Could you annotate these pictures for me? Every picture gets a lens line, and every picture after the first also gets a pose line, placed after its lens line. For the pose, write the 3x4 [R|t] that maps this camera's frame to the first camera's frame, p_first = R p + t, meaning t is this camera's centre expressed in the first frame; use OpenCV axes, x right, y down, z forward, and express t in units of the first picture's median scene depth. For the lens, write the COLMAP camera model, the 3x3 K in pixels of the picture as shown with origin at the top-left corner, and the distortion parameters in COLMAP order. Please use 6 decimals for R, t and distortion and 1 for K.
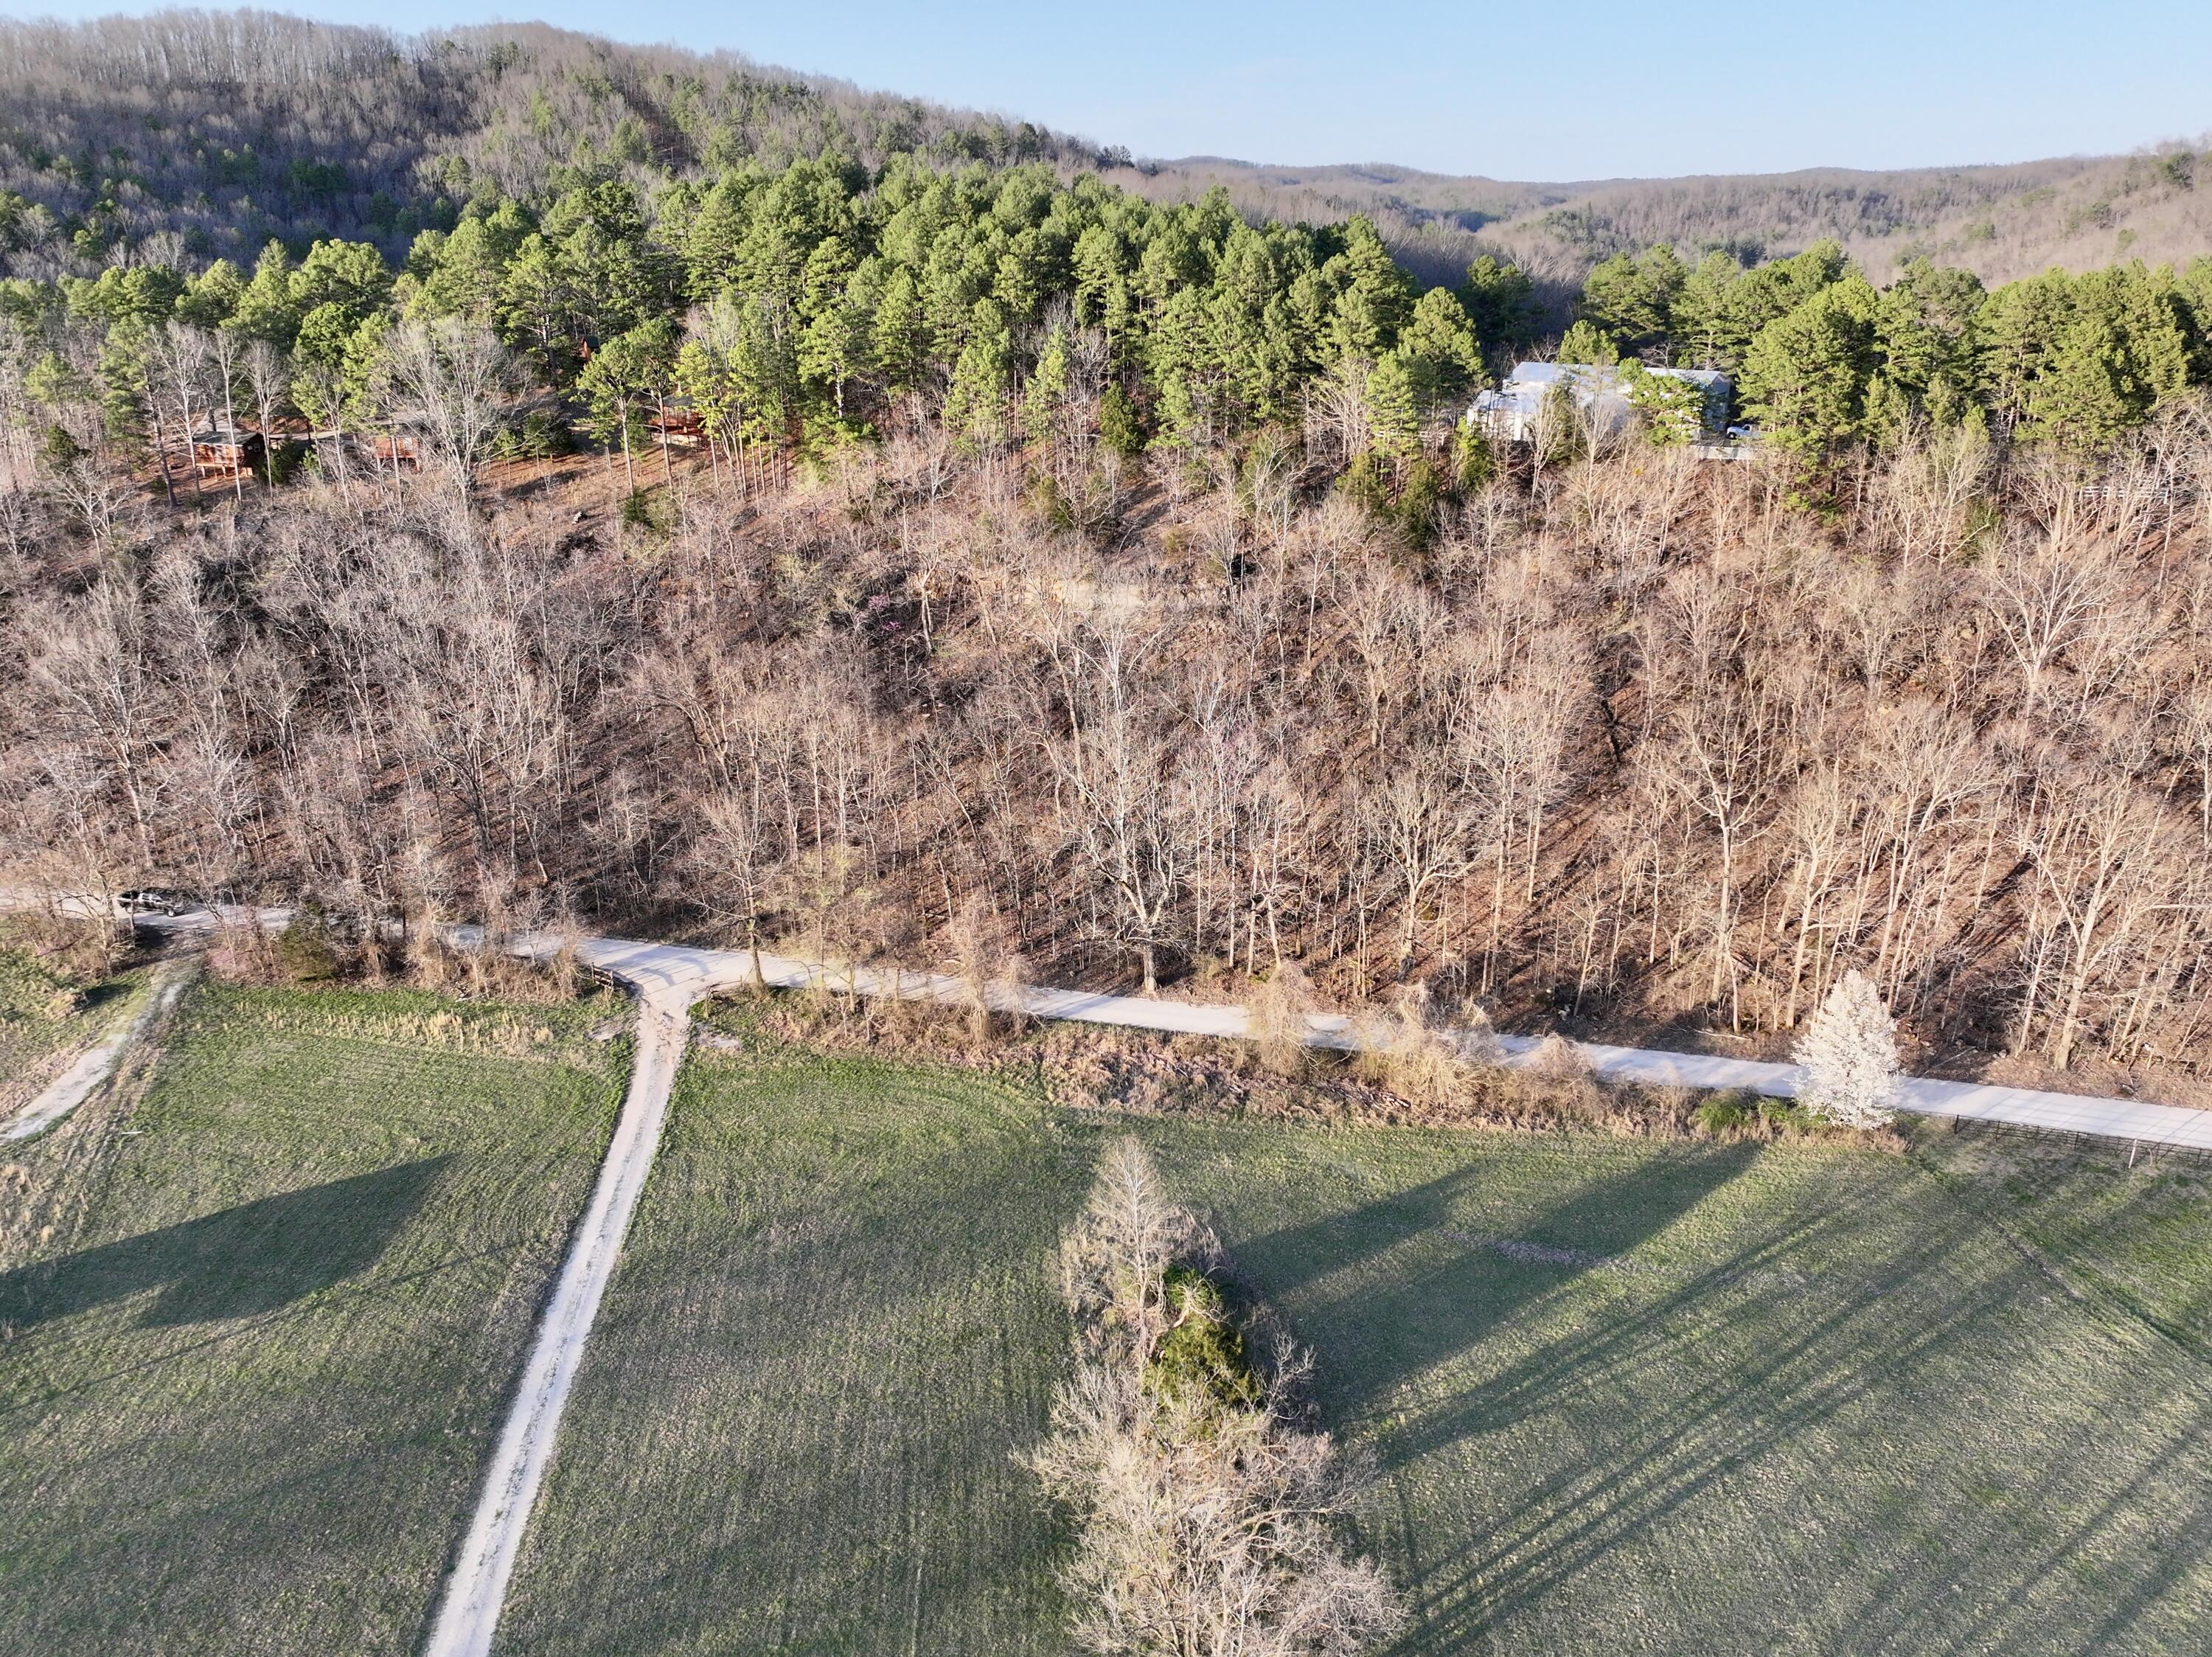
lens RADIAL K [[1765.6, 0, 1104.2], [0, 1765.6, 831.6], [0, 0, 1]] dist [0.004221, 0.006544]
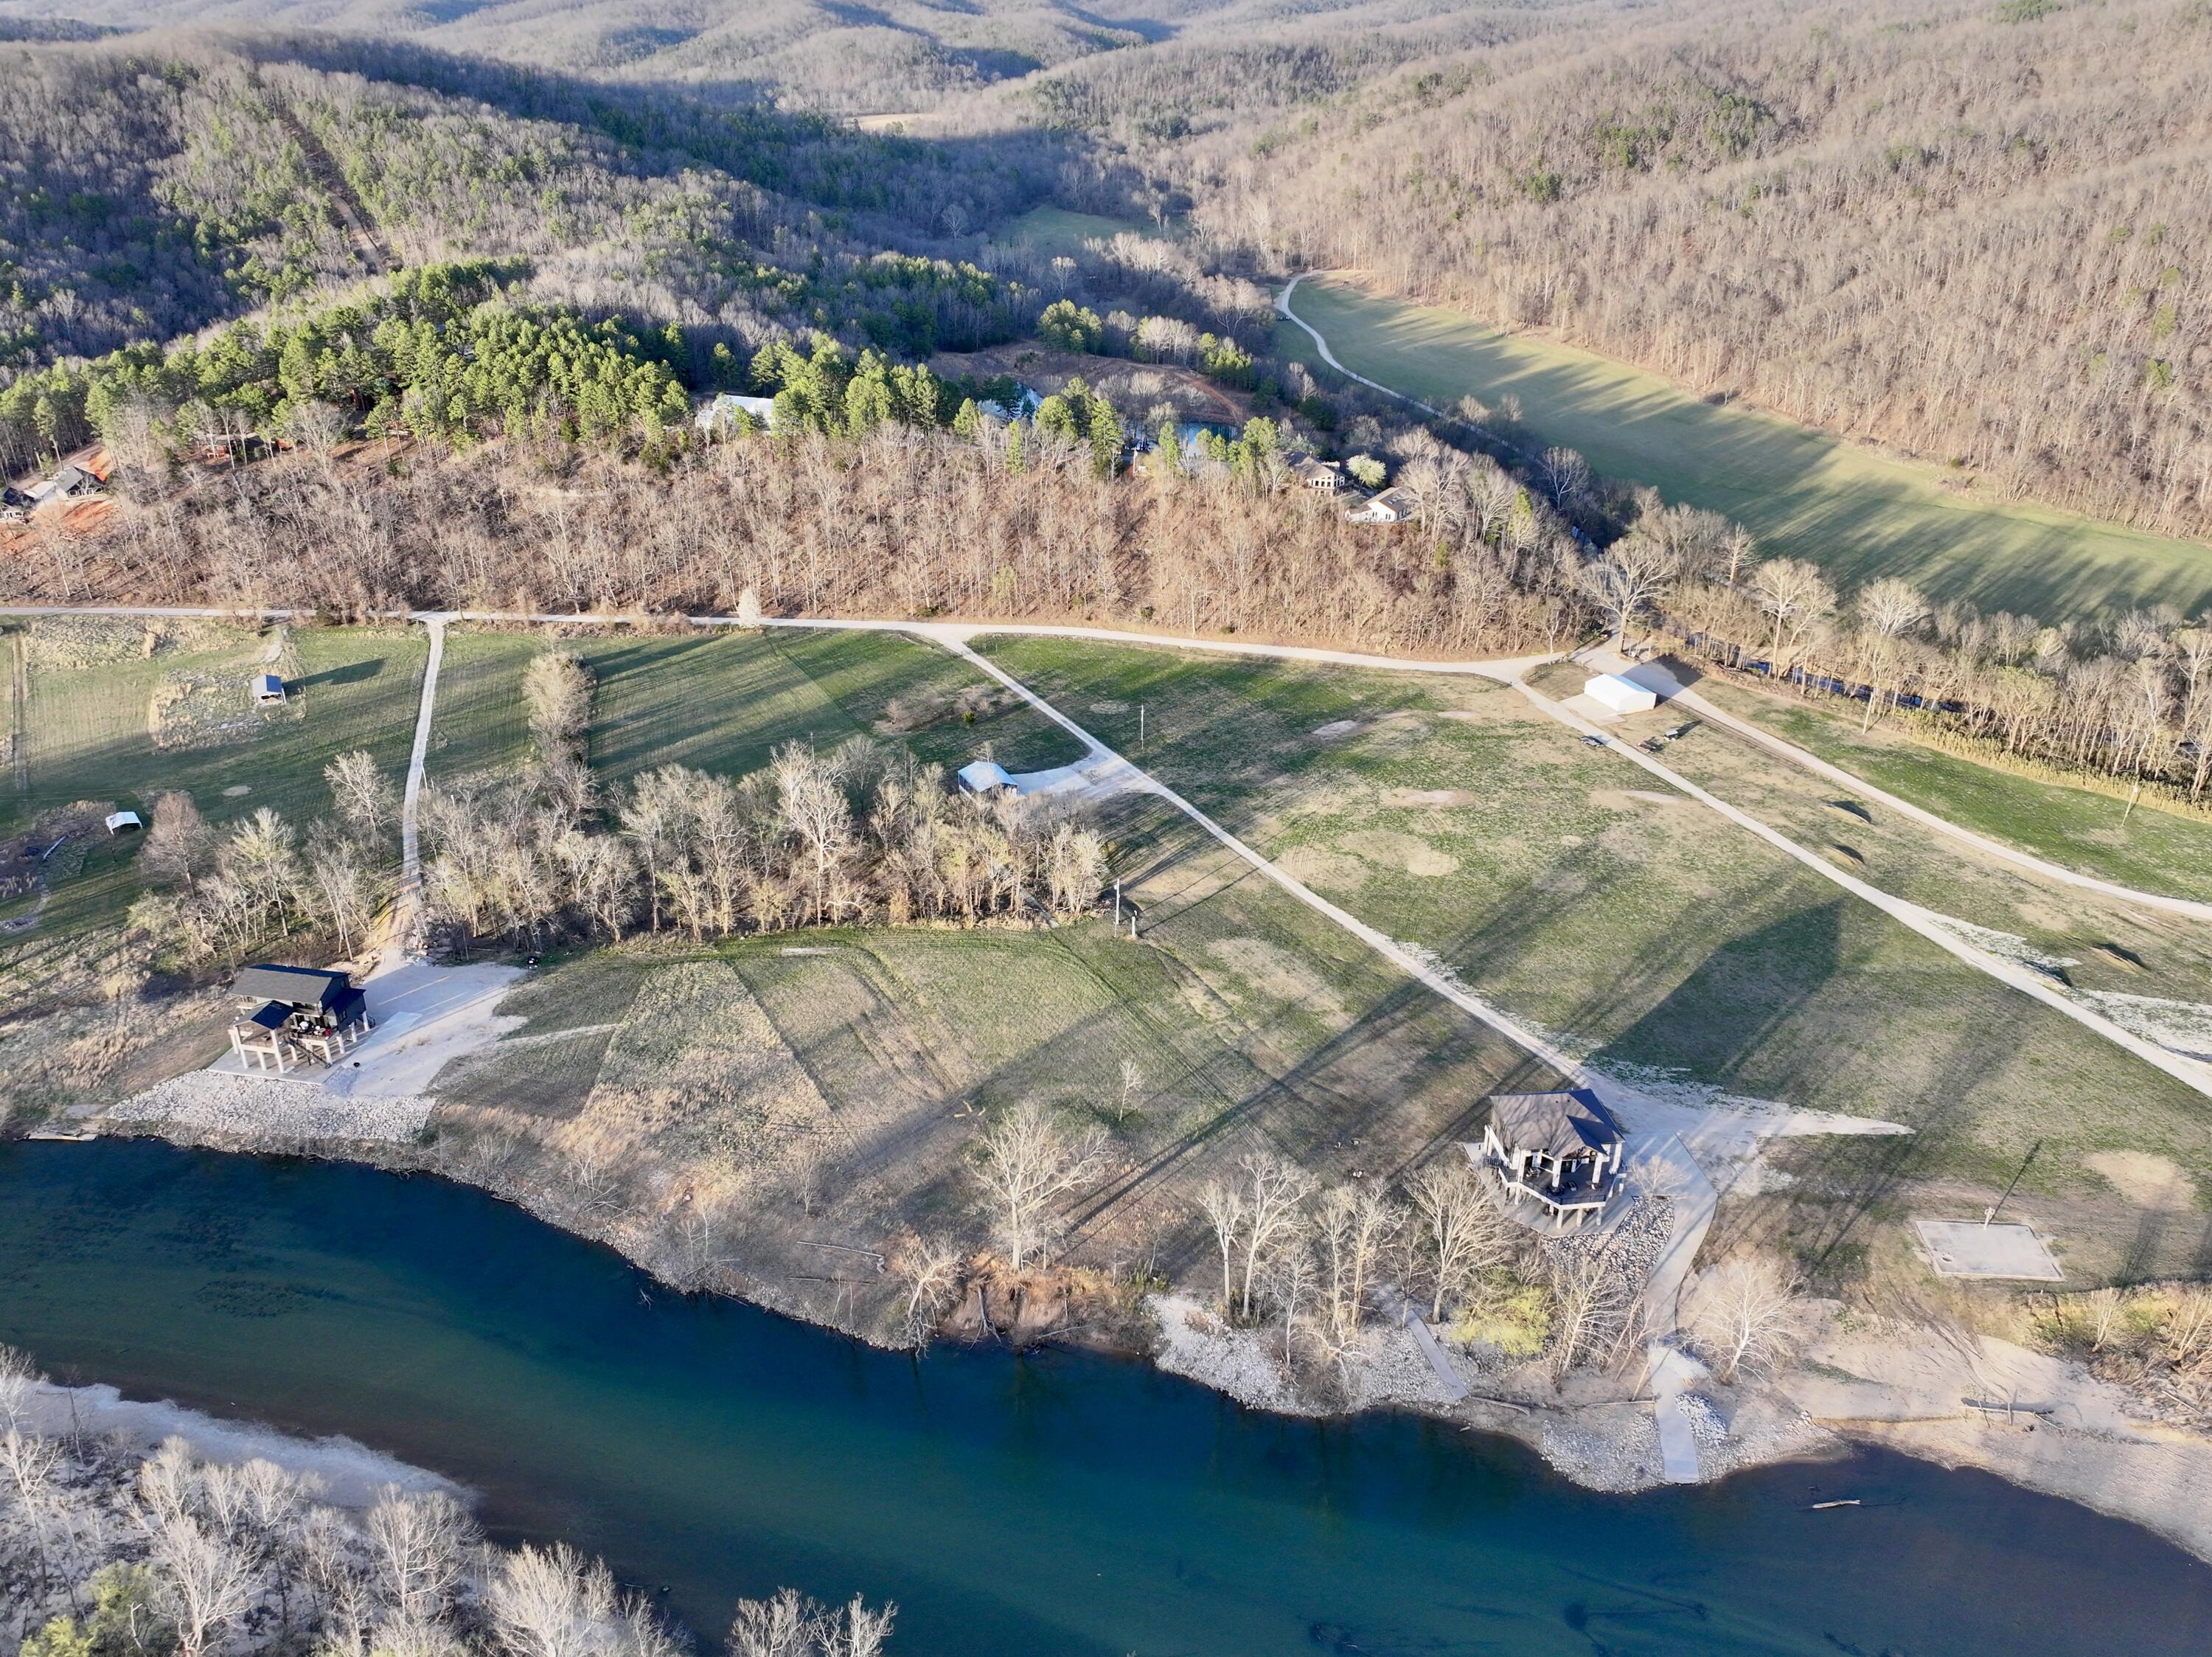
lens RADIAL K [[1765.6, 0, 1104.2], [0, 1765.6, 831.6], [0, 0, 1]] dist [0.004221, 0.006544]
pose [[0.980802, -0.086677, 0.174686, 0.304565], [0.065475, 0.990159, 0.123685, 0.116770], [-0.183687, -0.109873, 0.976825, -2.036221]]
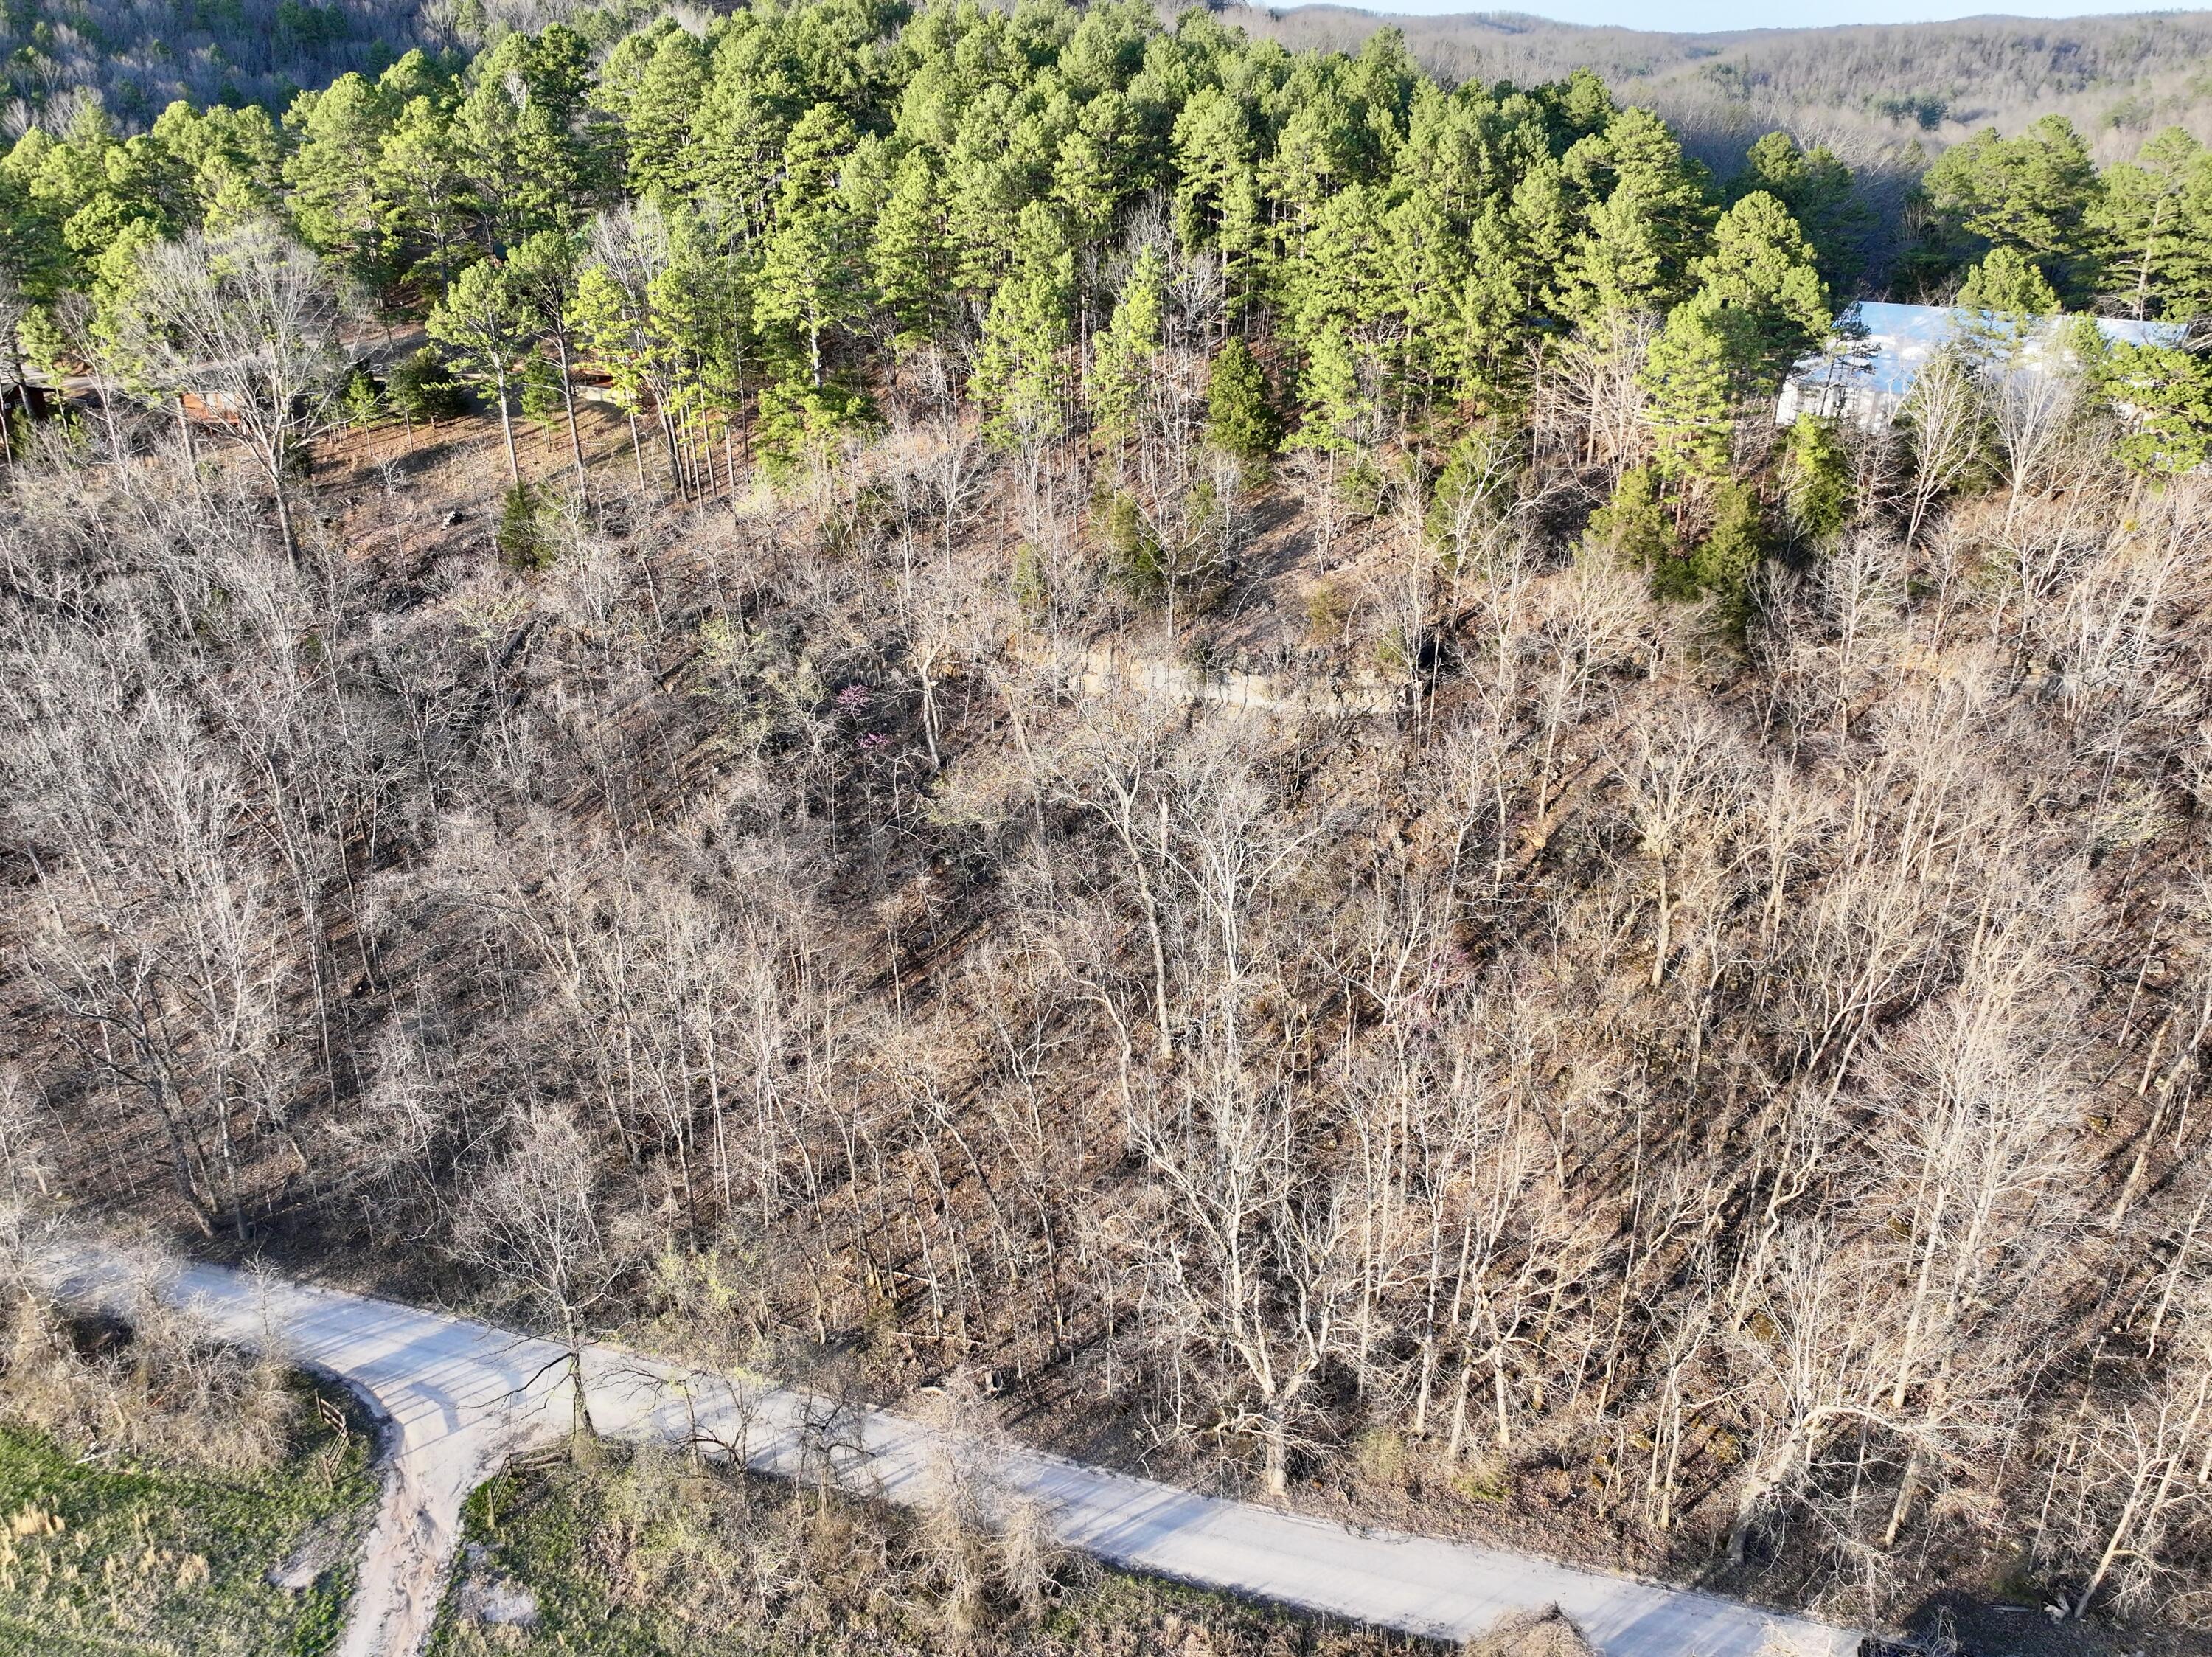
lens RADIAL K [[1768.1, 0, 1105.6], [0, 1768.1, 828.1], [0, 0, 1]] dist [0.004077, 0.008914]
pose [[0.998418, 0.023117, -0.051246, -0.003374], [-0.019473, 0.997322, 0.070496, -0.120039], [0.052739, -0.069387, 0.996195, 0.340335]]
